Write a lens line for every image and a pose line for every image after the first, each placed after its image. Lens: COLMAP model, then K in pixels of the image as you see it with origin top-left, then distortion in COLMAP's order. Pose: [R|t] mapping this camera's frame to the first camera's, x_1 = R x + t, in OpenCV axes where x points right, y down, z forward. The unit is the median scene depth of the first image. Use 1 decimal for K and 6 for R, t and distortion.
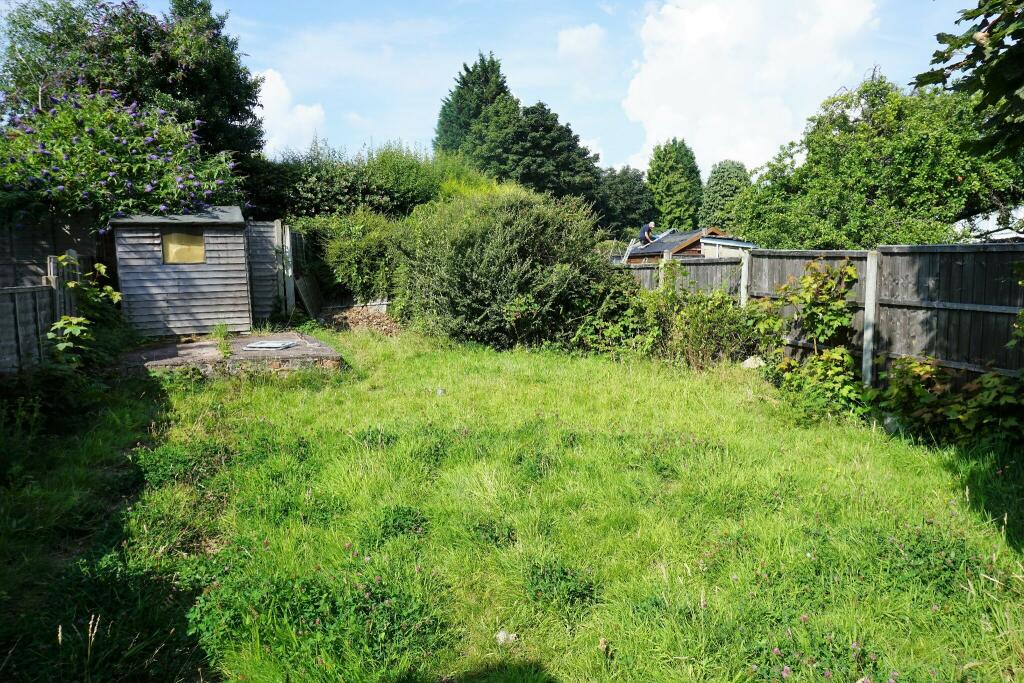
lens RADIAL K [[712.8, 0, 507.6], [0, 712.8, 338.9], [0, 0, 1]] dist [-0.011390, 0.009485]
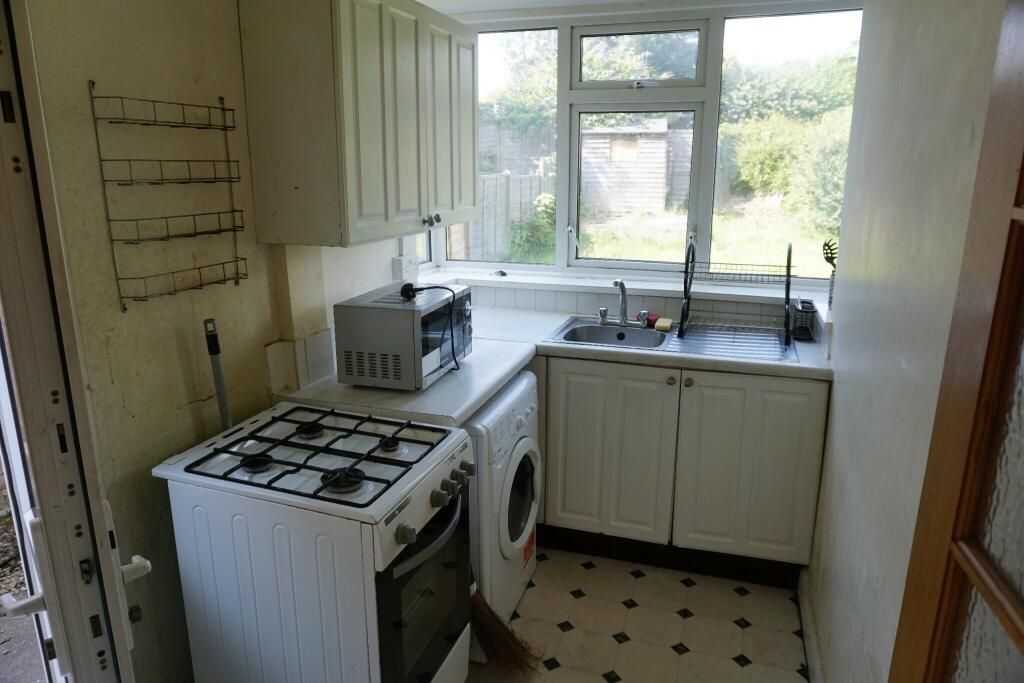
lens RADIAL K [[712.8, 0, 513.4], [0, 712.8, 340.8], [0, 0, 1]] dist [-0.011390, 0.009485]
pose [[0.807171, 0.169919, -0.565334, 0.238795], [-0.083881, 0.980974, 0.175083, 0.015925], [0.584328, -0.093901, 0.806067, -0.320592]]
